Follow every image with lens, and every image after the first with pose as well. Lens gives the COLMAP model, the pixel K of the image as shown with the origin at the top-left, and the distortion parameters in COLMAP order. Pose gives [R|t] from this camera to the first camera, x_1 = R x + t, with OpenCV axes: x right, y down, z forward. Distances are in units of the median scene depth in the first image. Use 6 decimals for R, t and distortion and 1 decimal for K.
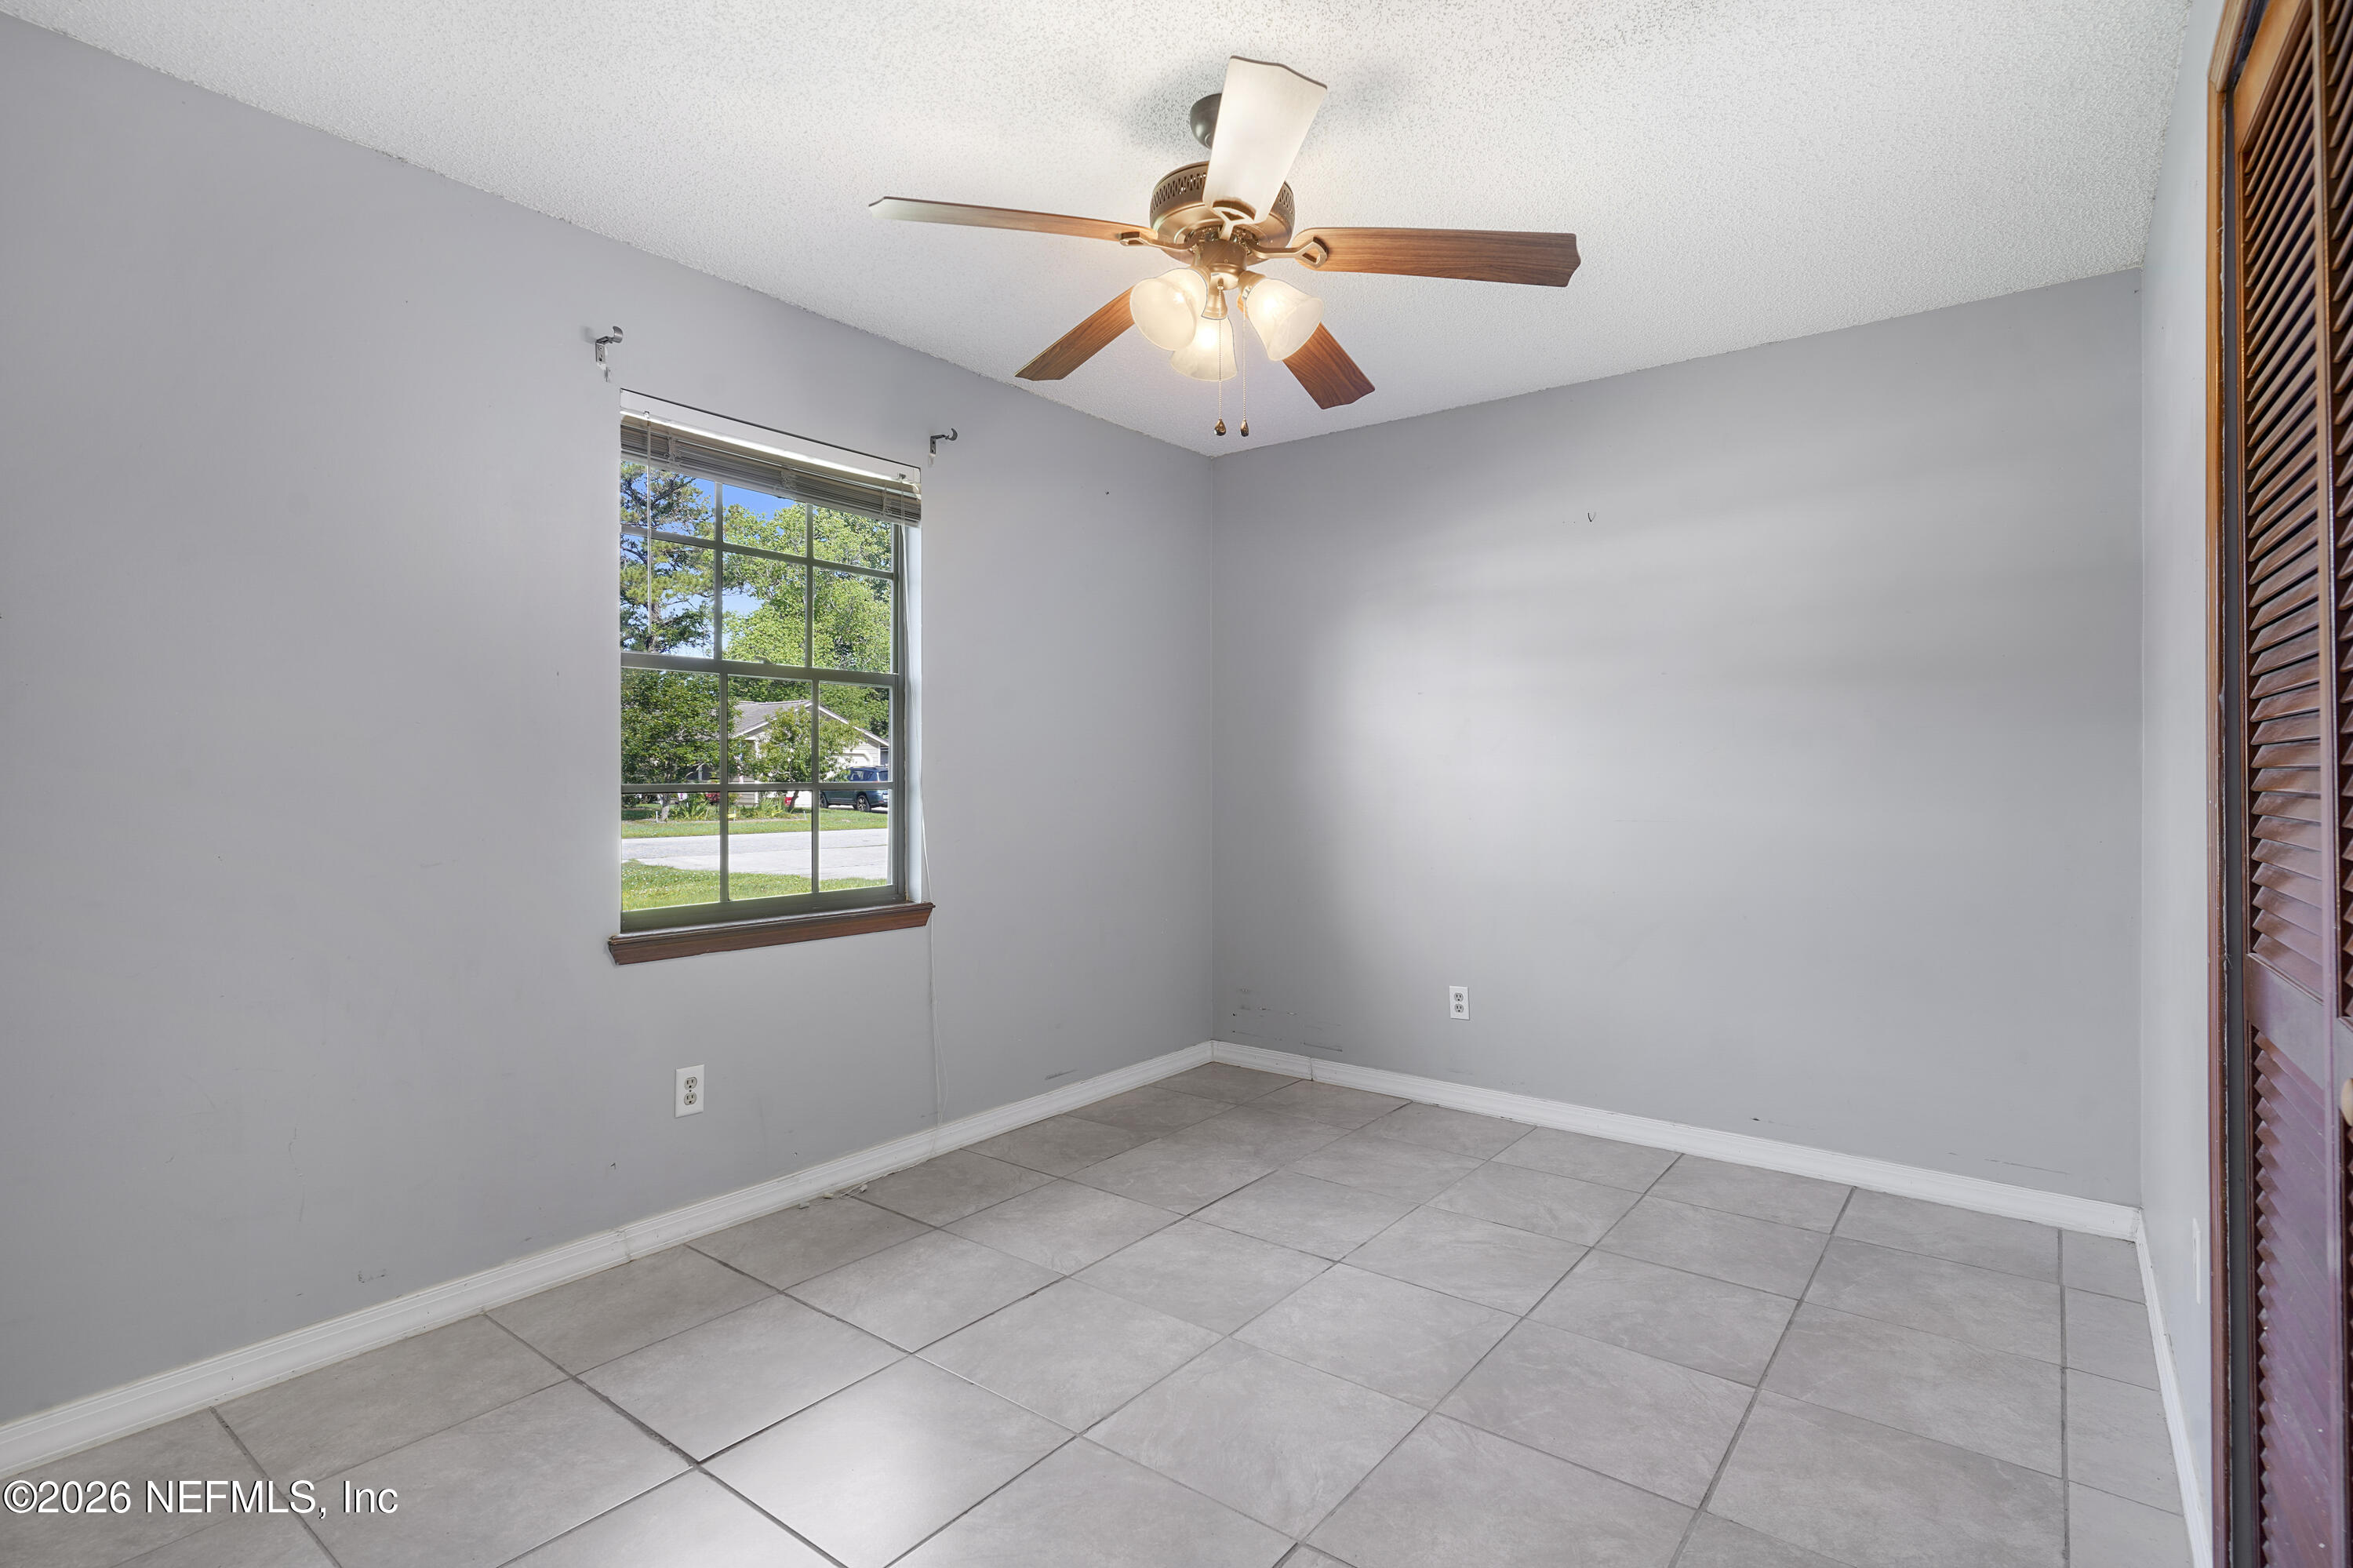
lens RADIAL K [[1148.5, 0, 1167.7], [0, 1148.5, 781.1], [0, 0, 1]] dist [-0.009231, 0.002499]
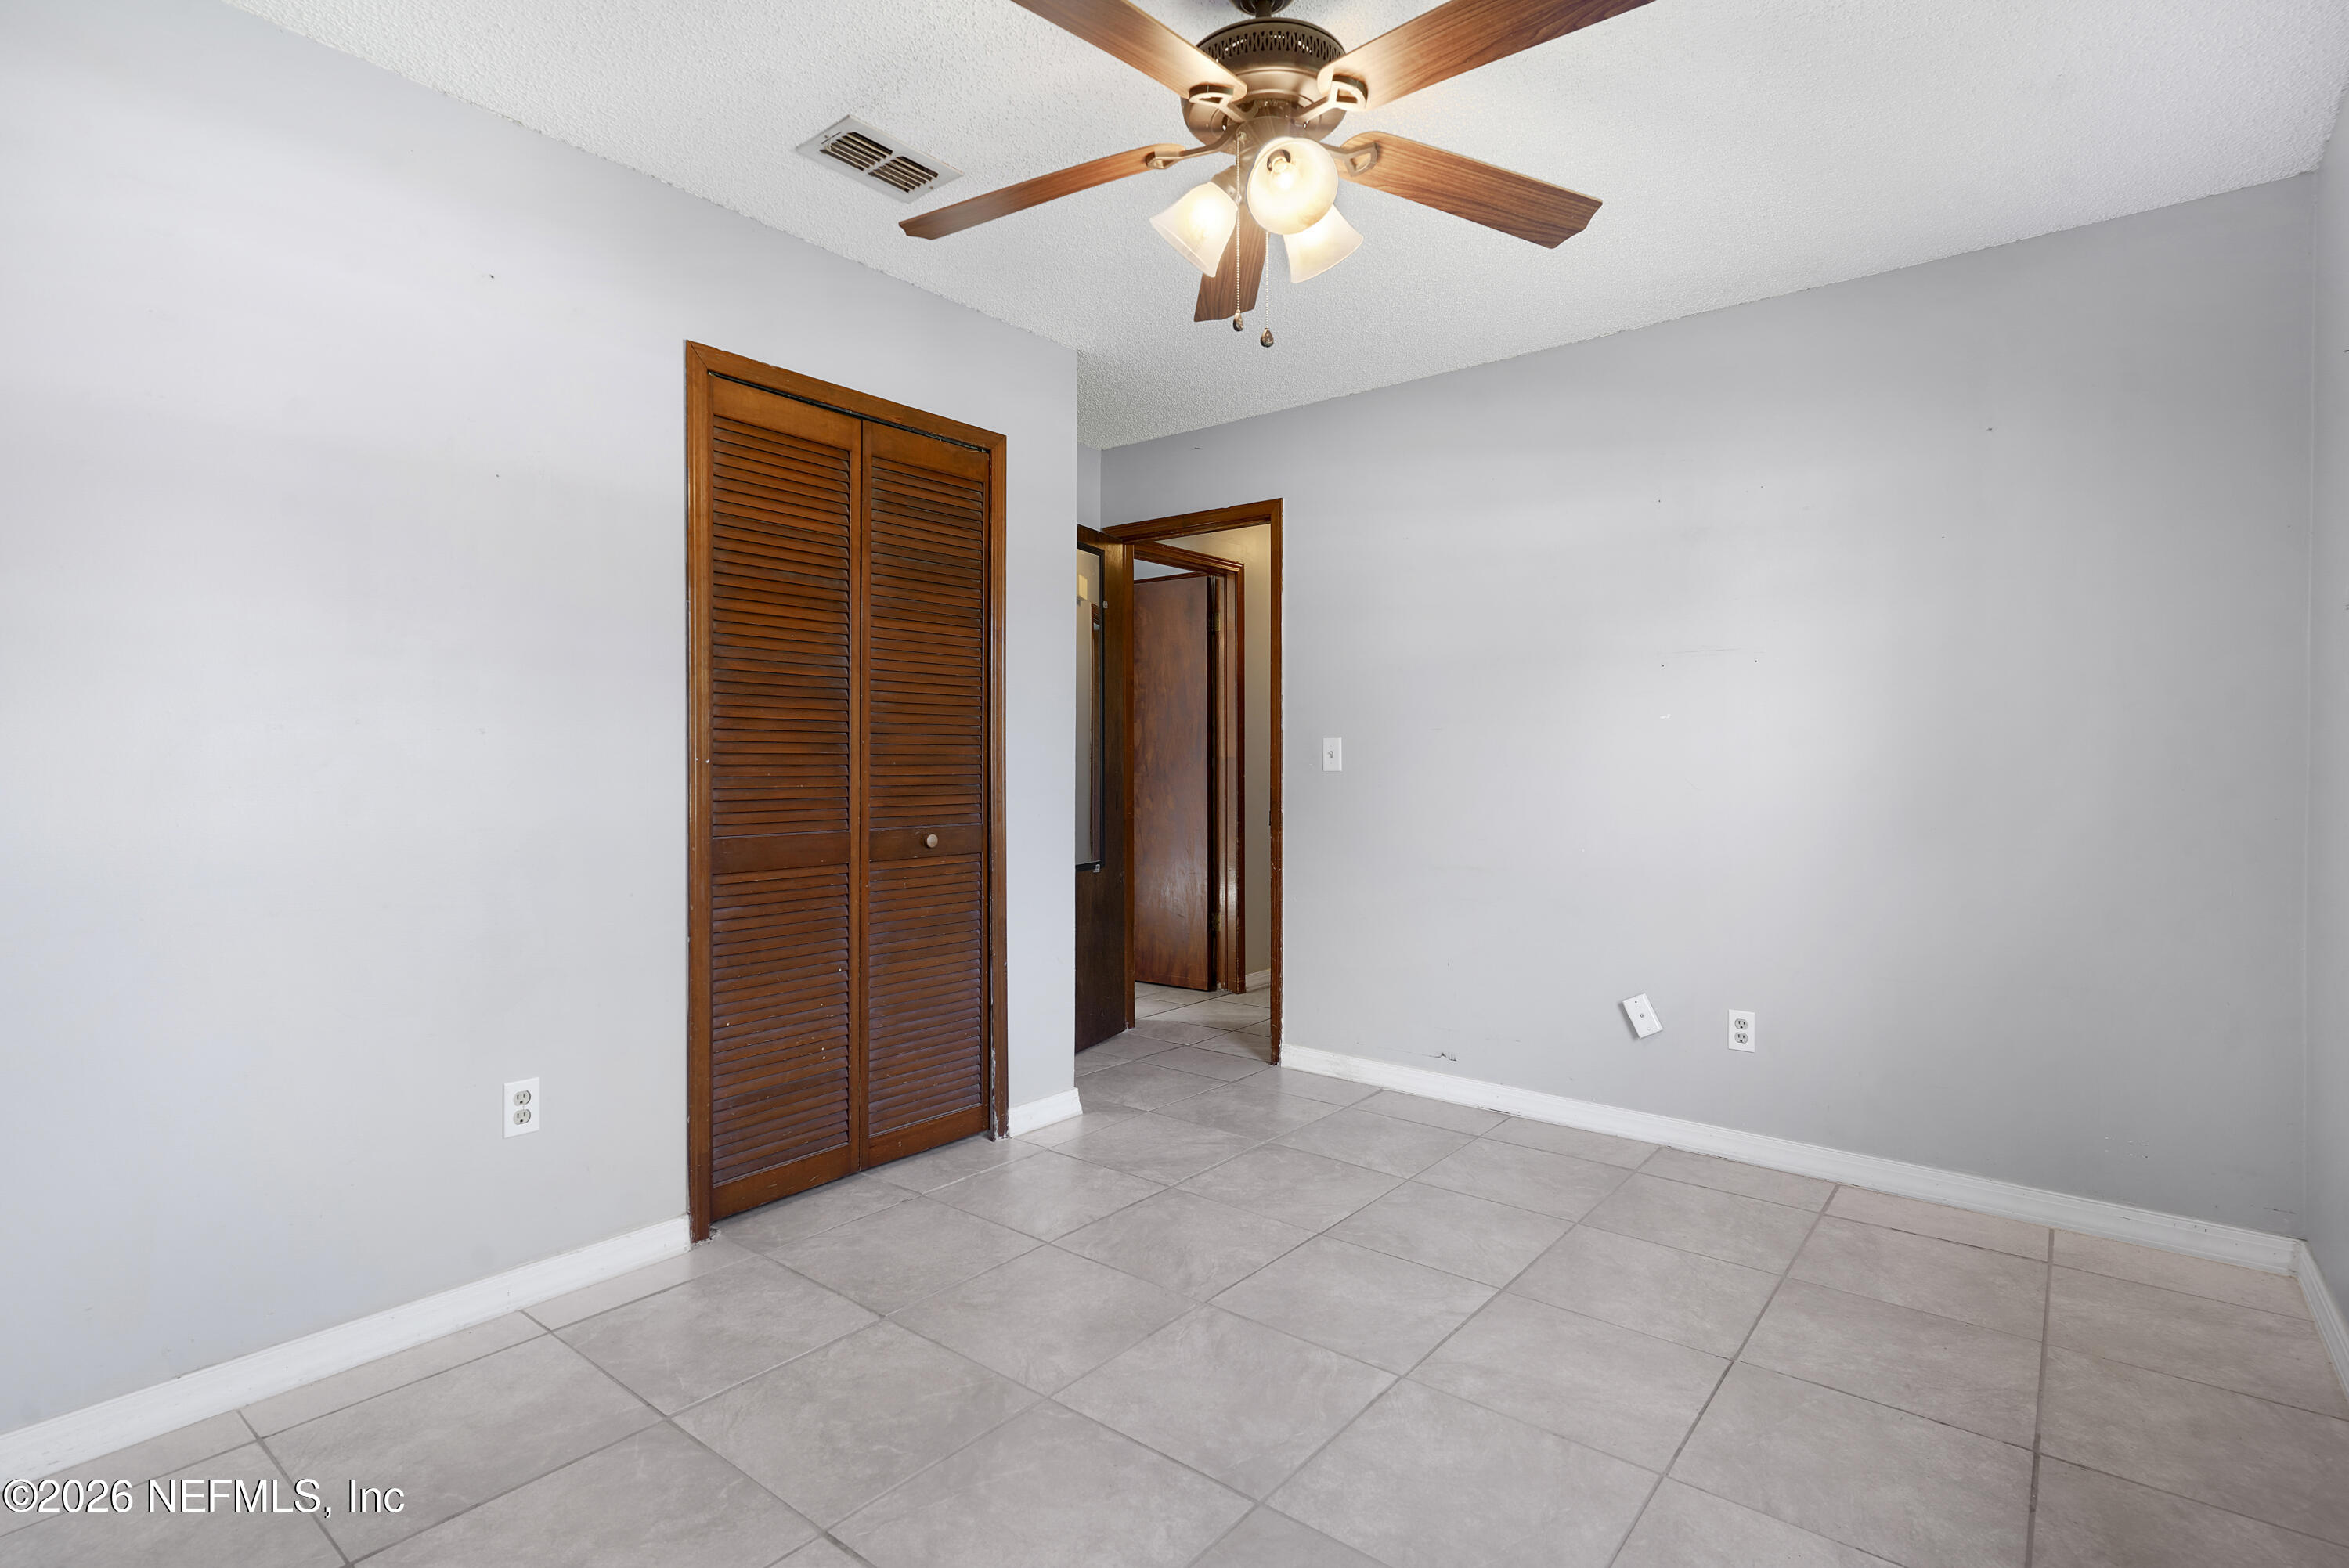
lens RADIAL K [[1146.4, 0, 1174.8], [0, 1146.4, 775.8], [0, 0, 1]] dist [-0.009231, 0.002499]
pose [[-0.999928, -0.003814, 0.011345, 0.099639], [-0.003647, 0.999884, 0.014755, 0.011336], [-0.011400, 0.014713, -0.999827, 1.710569]]
